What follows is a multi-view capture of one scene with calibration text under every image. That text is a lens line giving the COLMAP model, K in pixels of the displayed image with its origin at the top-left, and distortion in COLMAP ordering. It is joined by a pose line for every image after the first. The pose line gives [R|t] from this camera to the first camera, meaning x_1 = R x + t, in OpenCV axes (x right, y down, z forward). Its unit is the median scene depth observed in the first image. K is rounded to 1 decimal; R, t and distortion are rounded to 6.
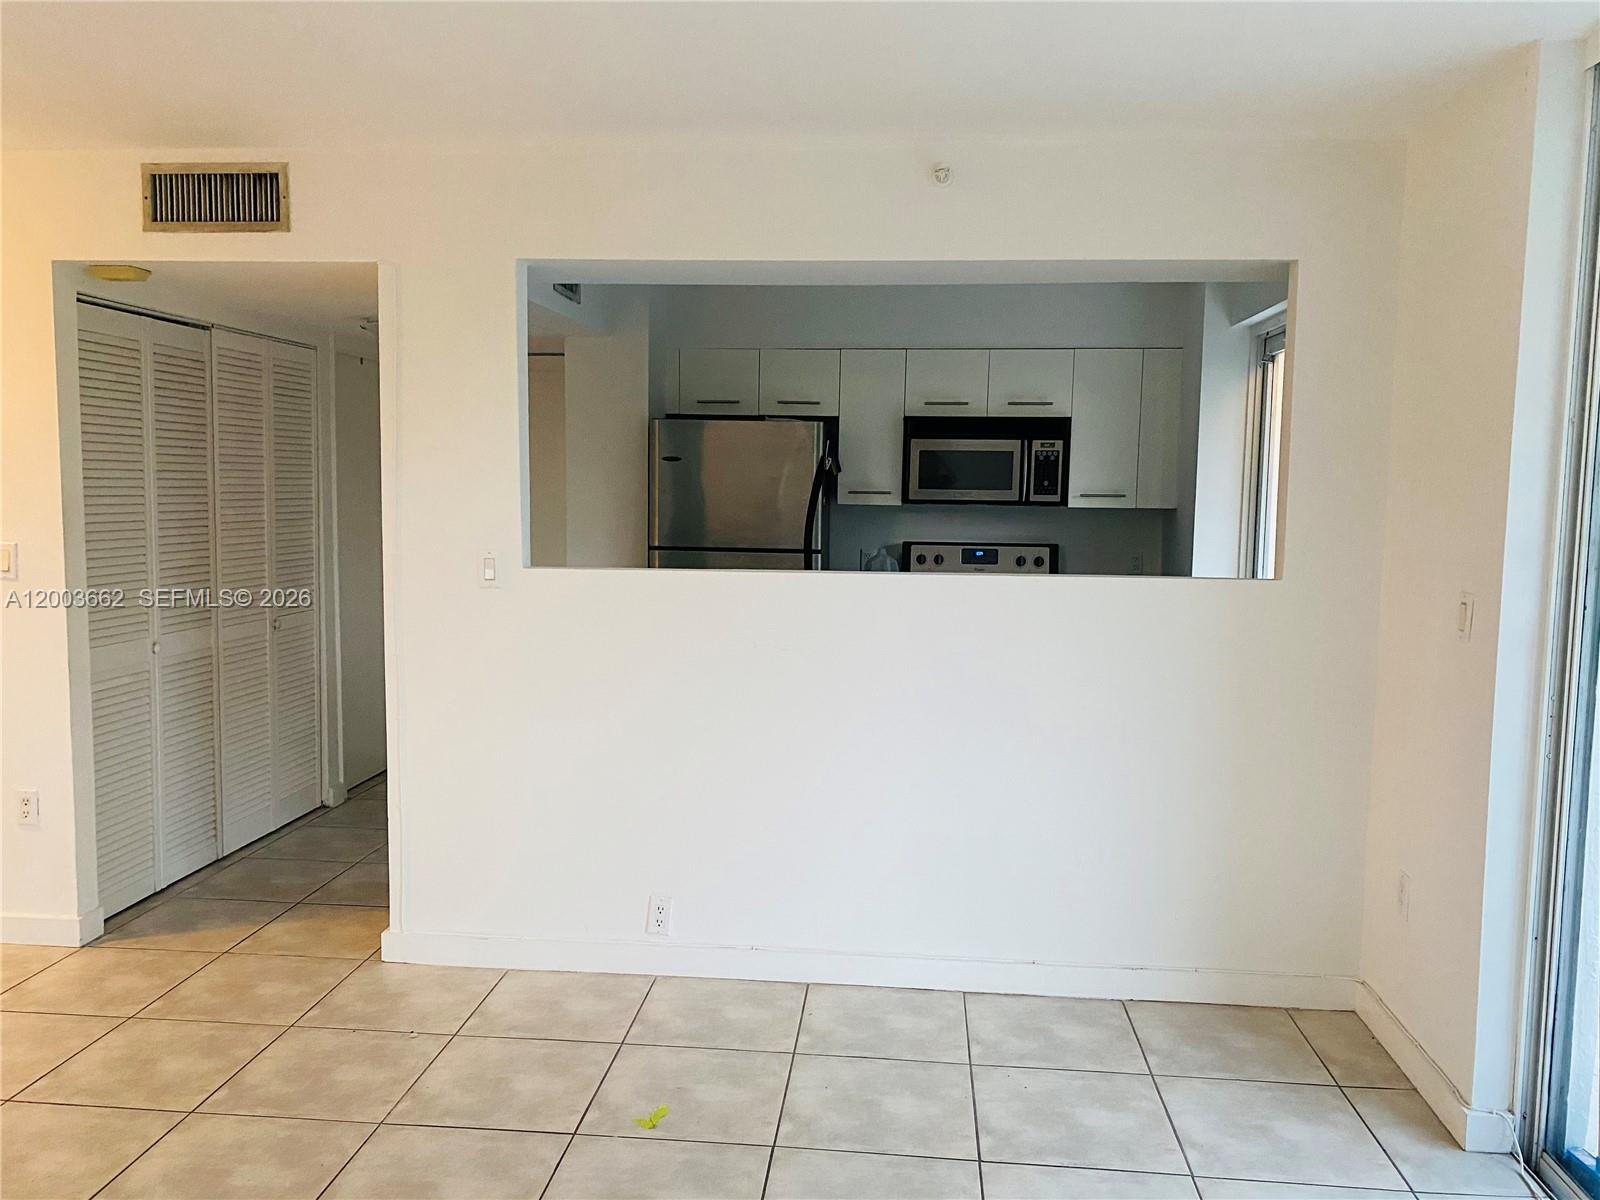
lens RADIAL K [[1204.3, 0, 793.6], [0, 1204.3, 593.1], [0, 0, 1]] dist [0.065491, -0.083057]
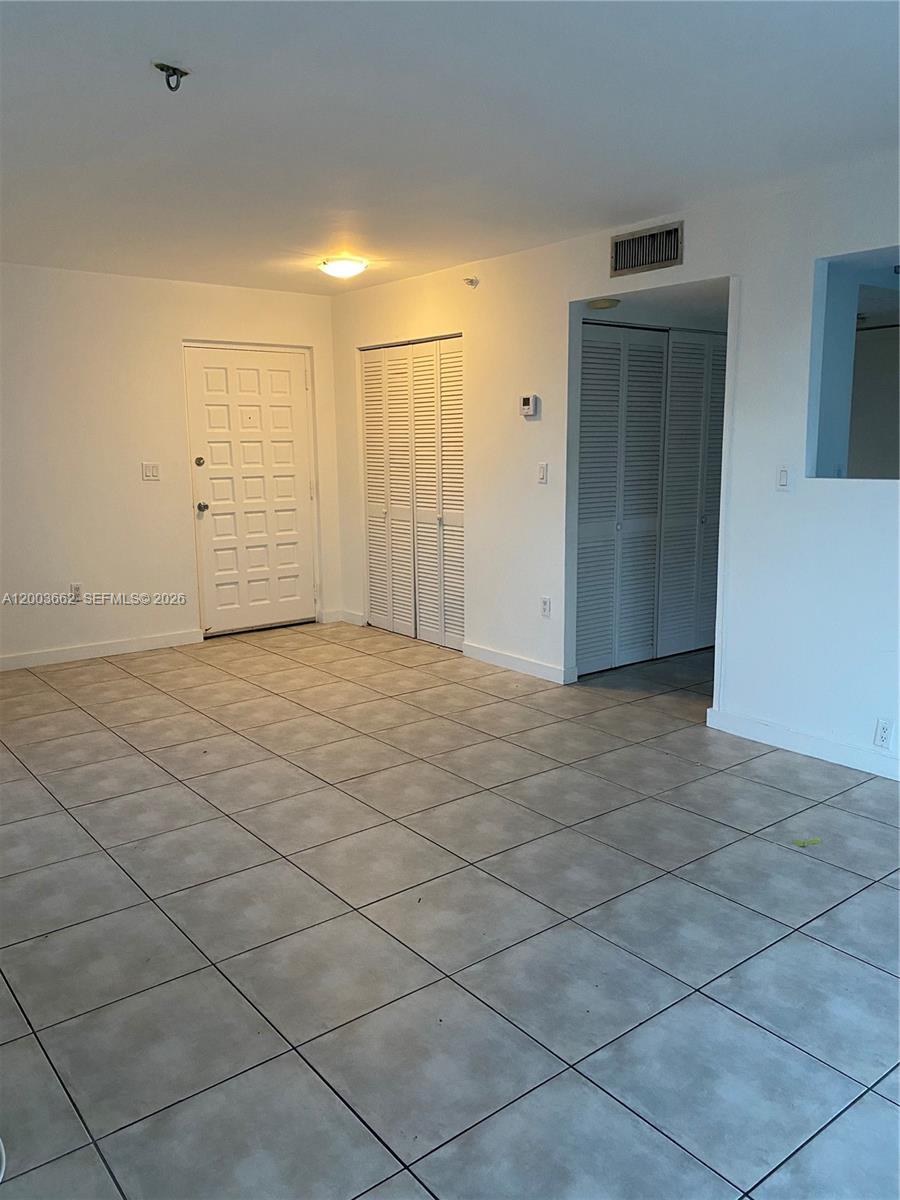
lens RADIAL K [[903.3, 0, 460.4], [0, 903.3, 597.1], [0, 0, 1]] dist [0.065491, -0.083057]
pose [[0.701905, 0.105378, -0.704432, 0.262573], [-0.047975, 0.993744, 0.100855, 0.029963], [0.710653, -0.036996, 0.702569, -0.063996]]
